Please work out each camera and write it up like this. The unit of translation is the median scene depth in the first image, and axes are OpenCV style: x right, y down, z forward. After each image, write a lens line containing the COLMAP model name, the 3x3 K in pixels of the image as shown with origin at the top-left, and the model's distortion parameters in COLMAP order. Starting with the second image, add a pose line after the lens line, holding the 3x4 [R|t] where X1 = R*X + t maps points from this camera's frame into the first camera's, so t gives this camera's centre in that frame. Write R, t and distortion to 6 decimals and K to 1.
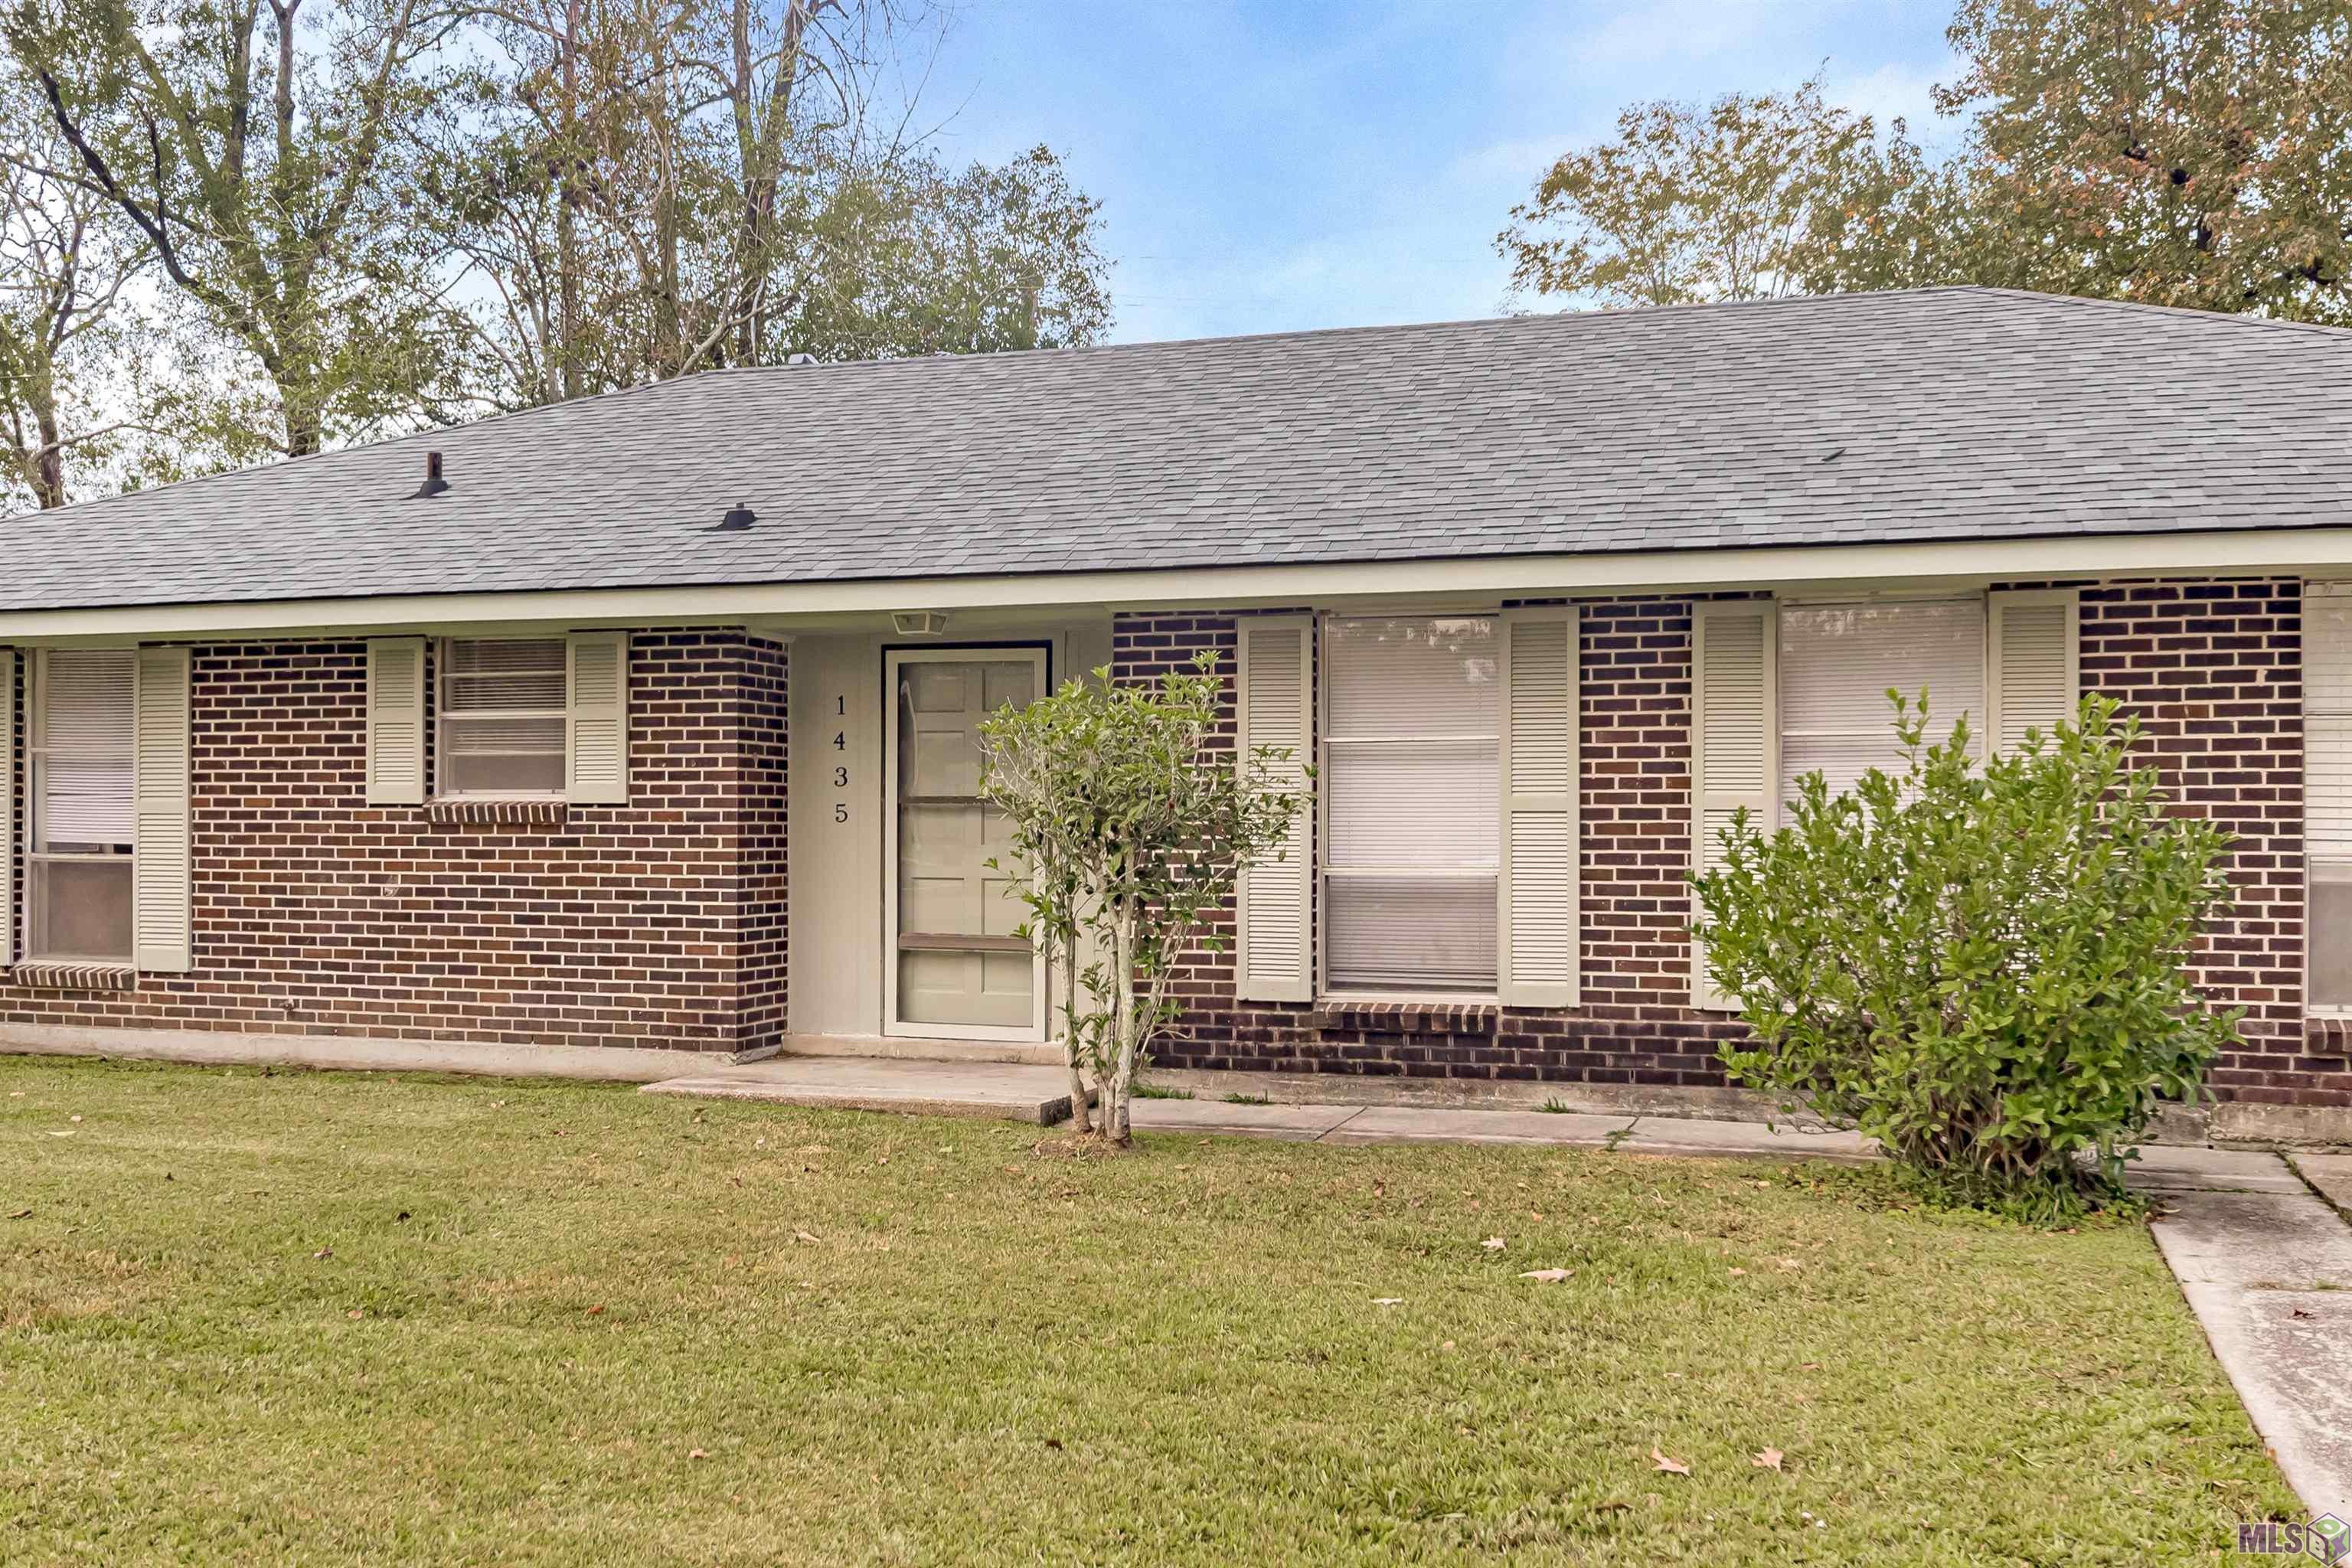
lens RADIAL K [[2236.3, 0, 1176.0], [0, 2236.3, 784.0], [0, 0, 1]] dist [-0.002677, -0.003919]
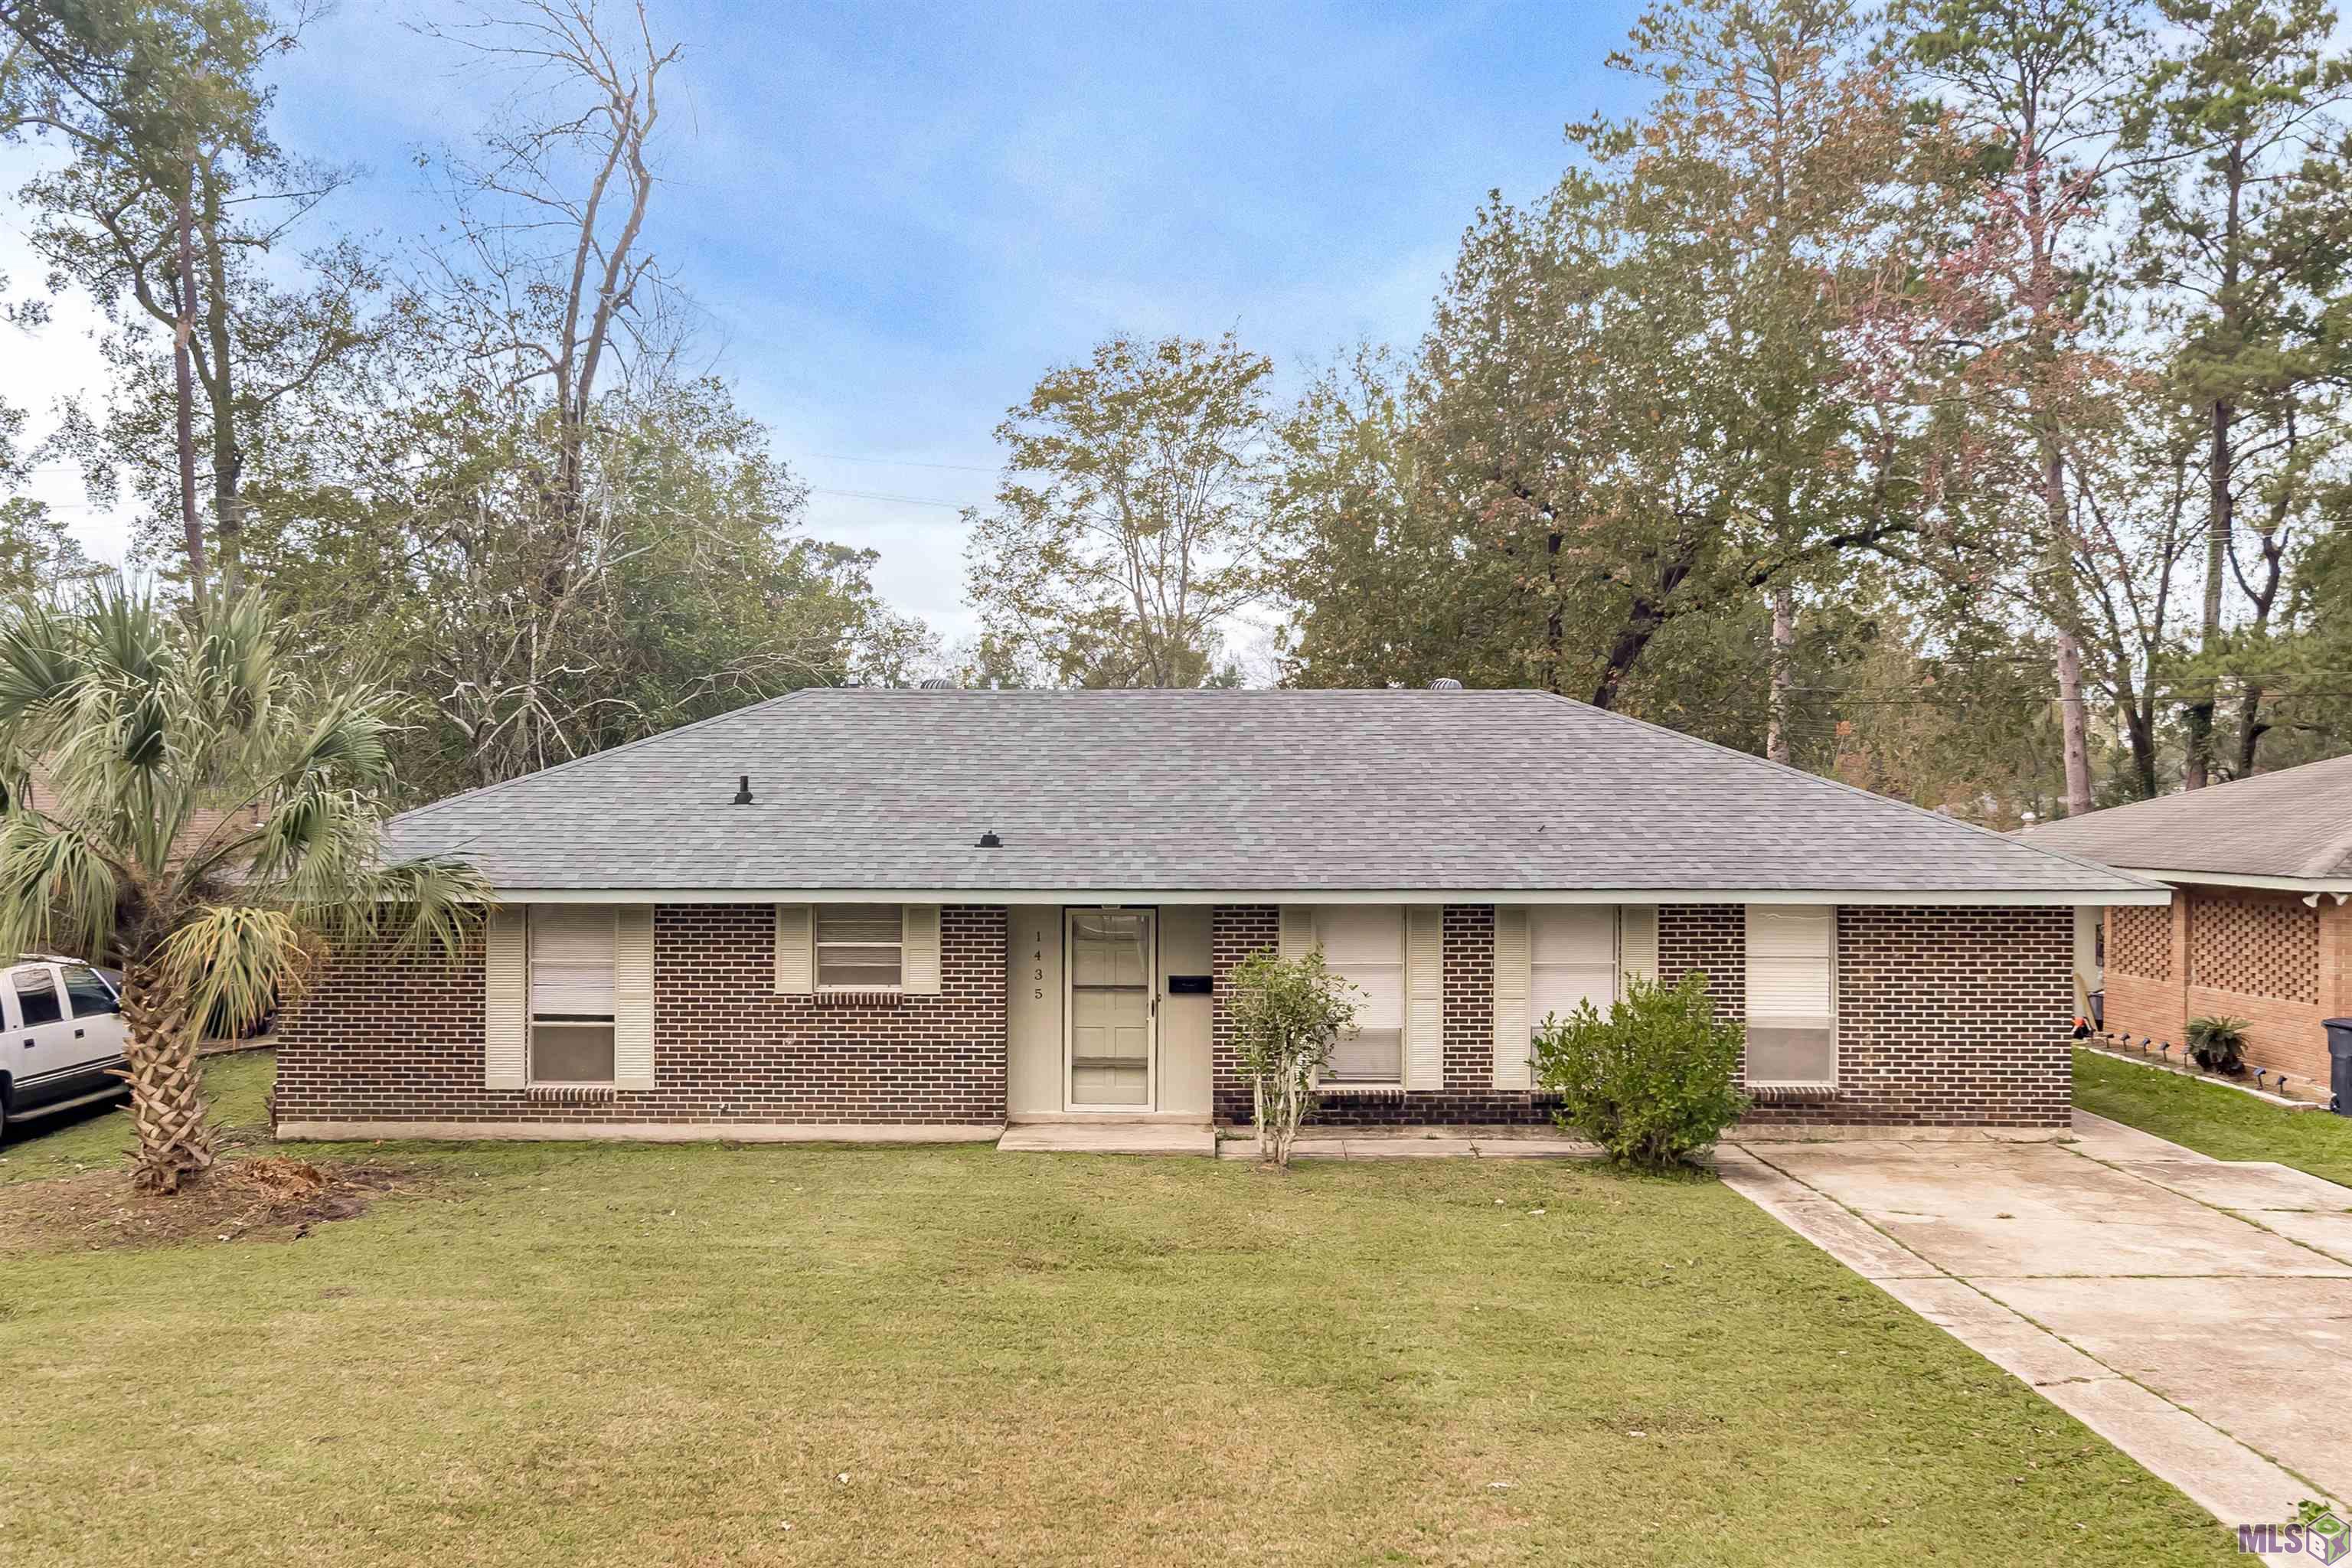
lens RADIAL K [[2020.0, 0, 1176.0], [0, 2020.0, 784.0], [0, 0, 1]] dist [-0.004019, 0.000448]
pose [[0.946979, 0.007566, 0.321207, -0.593187], [-0.007920, 0.999969, -0.000203, -0.165395], [-0.321199, -0.002352, 0.947009, -0.651497]]
